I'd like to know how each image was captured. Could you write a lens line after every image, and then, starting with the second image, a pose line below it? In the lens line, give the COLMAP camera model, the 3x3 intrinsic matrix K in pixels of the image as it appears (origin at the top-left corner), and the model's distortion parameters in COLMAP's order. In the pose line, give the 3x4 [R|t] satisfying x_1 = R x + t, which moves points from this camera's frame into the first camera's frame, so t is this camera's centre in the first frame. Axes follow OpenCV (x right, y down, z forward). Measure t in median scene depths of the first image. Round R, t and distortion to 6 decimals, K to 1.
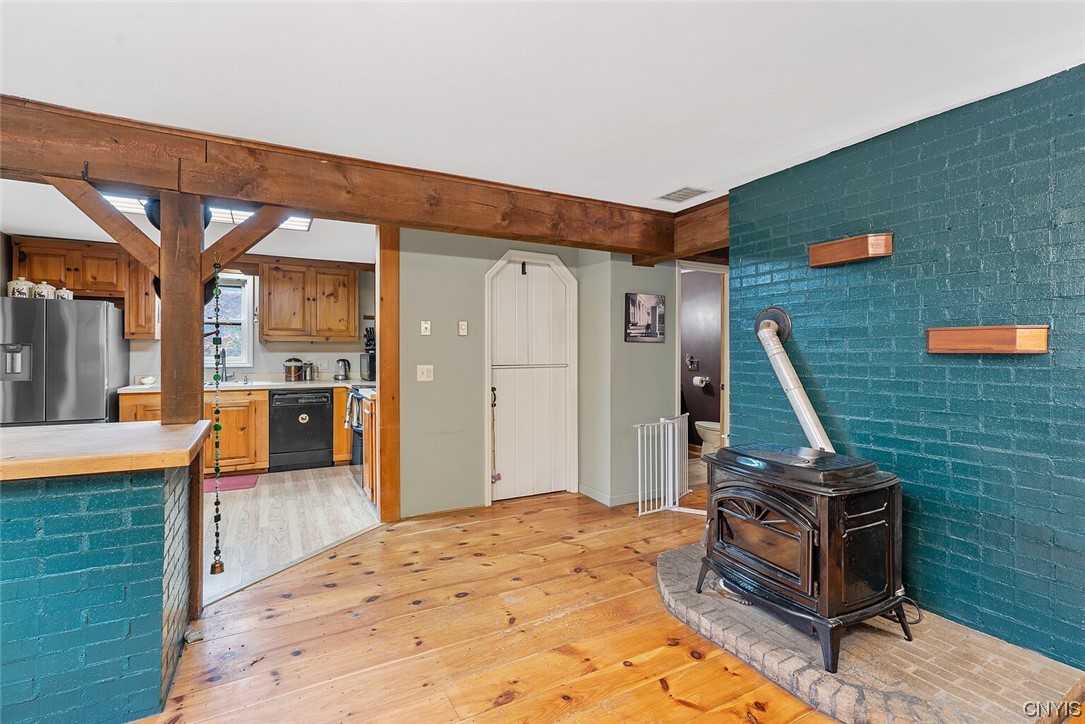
lens RADIAL K [[494.3, 0, 529.7], [0, 494.3, 353.0], [0, 0, 1]] dist [0.003530, 0.001015]
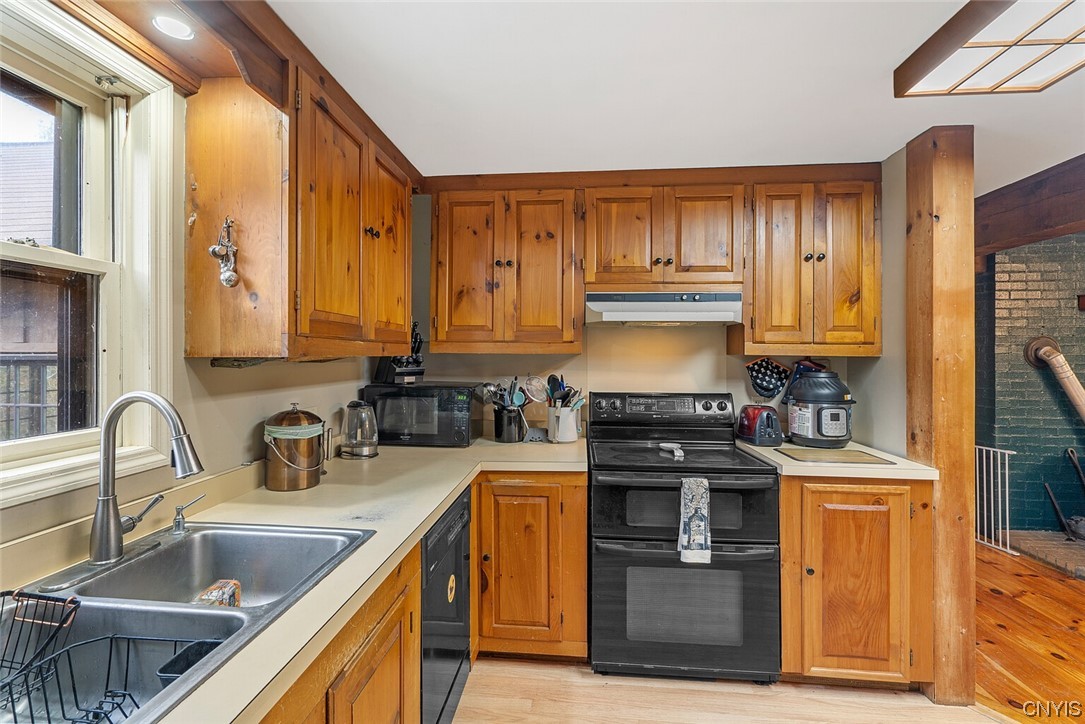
lens RADIAL K [[510.0, 0, 543.0], [0, 510.0, 351.9], [0, 0, 1]] dist [0.000848, 0.000918]
pose [[0.546876, 0.003611, 0.837206, -0.861848], [0.000673, 0.999988, -0.004753, -0.032297], [-0.837213, 0.003163, 0.546867, 0.914300]]
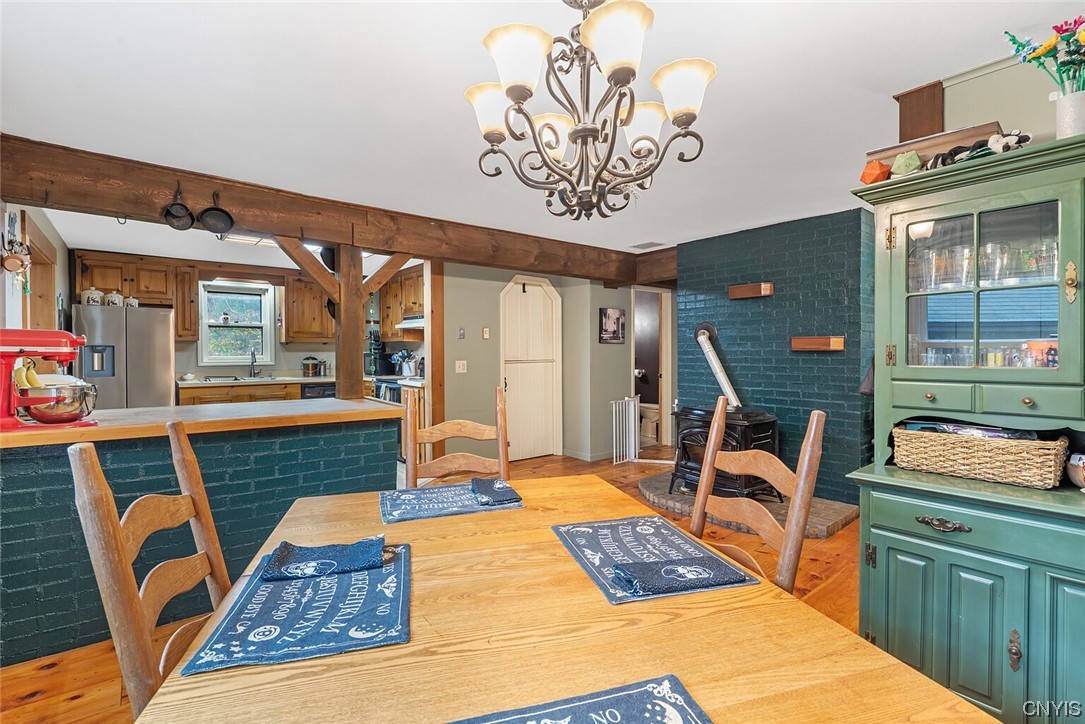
lens RADIAL K [[496.7, 0, 528.6], [0, 496.7, 356.5], [0, 0, 1]] dist [0.012463, 0.000470]
pose [[0.983073, -0.005712, 0.183128, -0.245569], [0.004023, 0.999946, 0.009590, 0.000403], [-0.183173, -0.008691, 0.983042, -0.318468]]
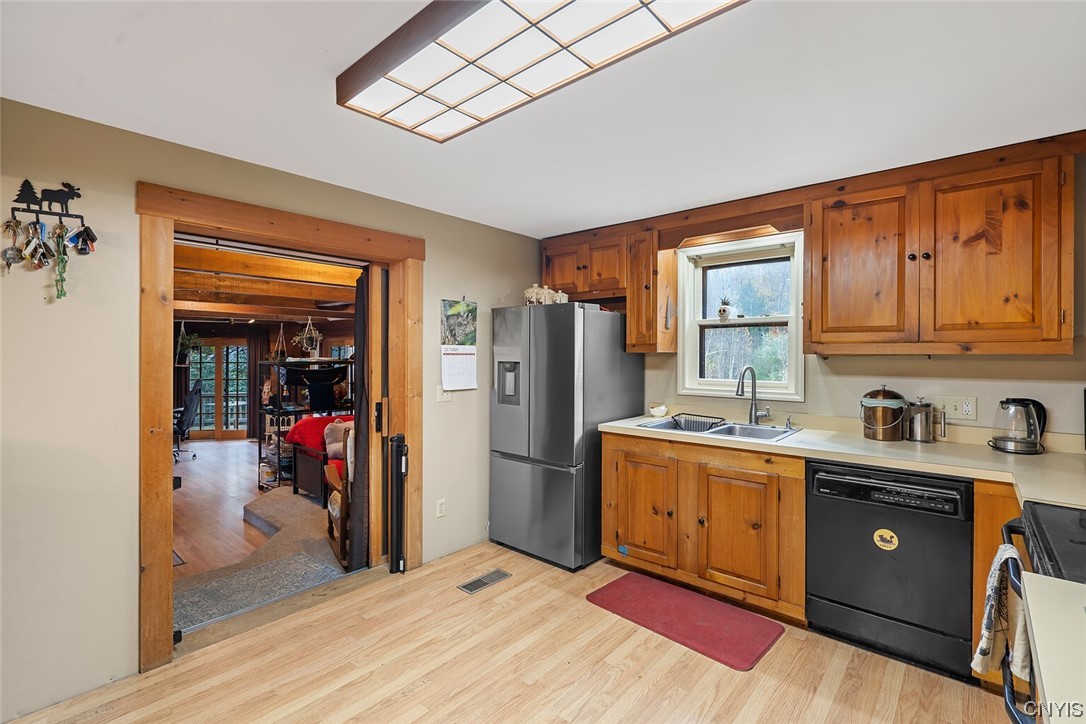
lens RADIAL K [[500.4, 0, 545.3], [0, 500.4, 354.0], [0, 0, 1]] dist [0.001058, 0.001019]
pose [[0.357939, 0.001138, -0.933744, -0.196389], [-0.002470, 0.999997, 0.000272, -0.030051], [0.933742, 0.002209, 0.357940, 0.696951]]
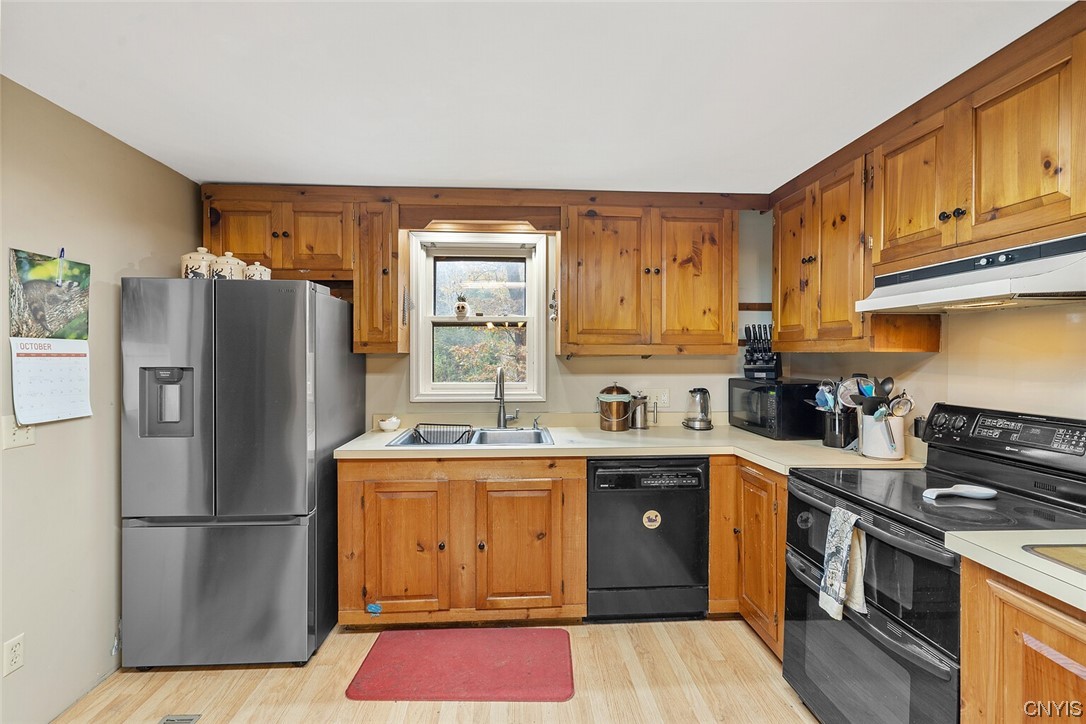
lens RADIAL K [[492.6, 0, 543.0], [0, 492.6, 362.0], [0, 0, 1]] dist [0.000231, 0.000902]
pose [[0.912108, 0.004803, -0.409921, -0.433930], [-0.000170, 0.999936, 0.011339, -0.028371], [0.409949, -0.010273, 0.912051, 0.640182]]
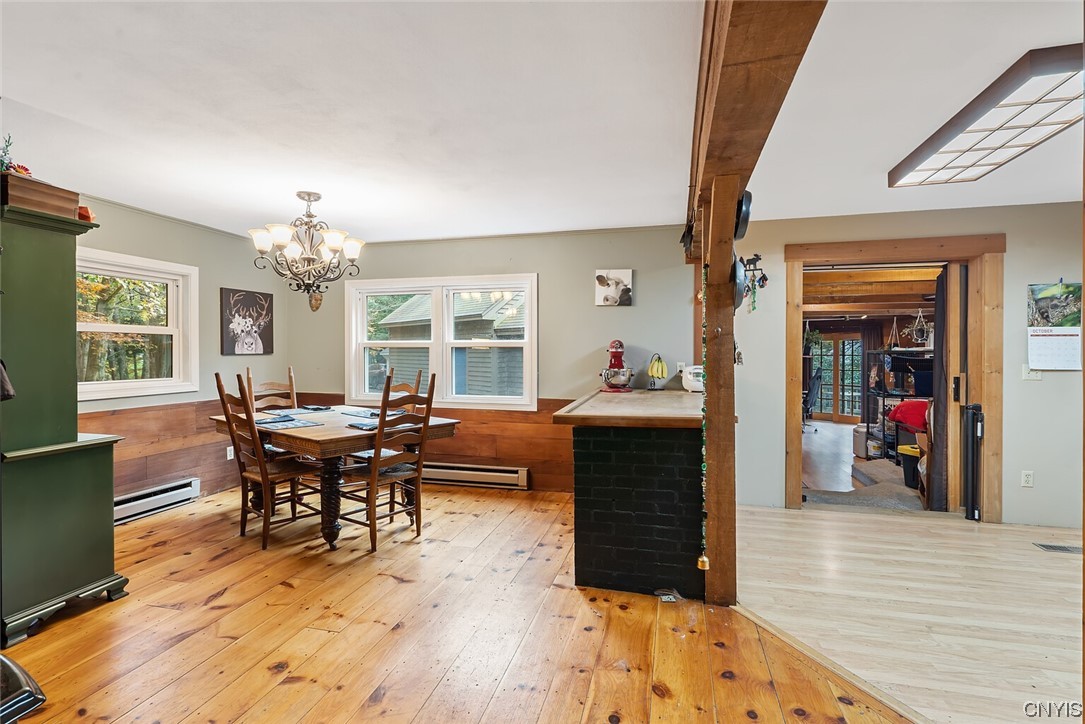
lens RADIAL K [[513.1, 0, 535.5], [0, 513.1, 355.7], [0, 0, 1]] dist [0.002245, 0.000627]
pose [[-0.679797, 0.005633, -0.733379, 0.208460], [-0.000839, 0.999964, 0.008458, -0.002263], [0.733400, 0.006365, -0.679768, 0.805046]]
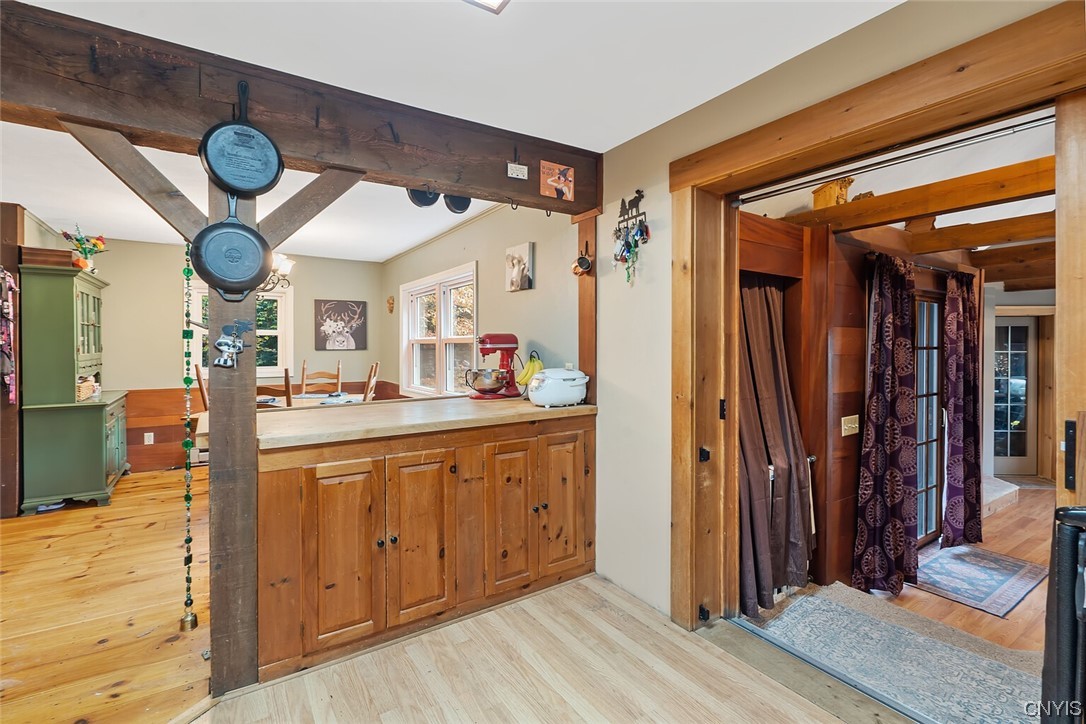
lens RADIAL K [[494.8, 0, 530.2], [0, 494.8, 353.0], [0, 0, 1]] dist [0.003530, 0.001015]
pose [[-0.996109, 0.001887, -0.088106, -0.610754], [0.000683, 0.999906, 0.013693, -0.005113], [0.088124, 0.013580, -0.996017, 1.013135]]
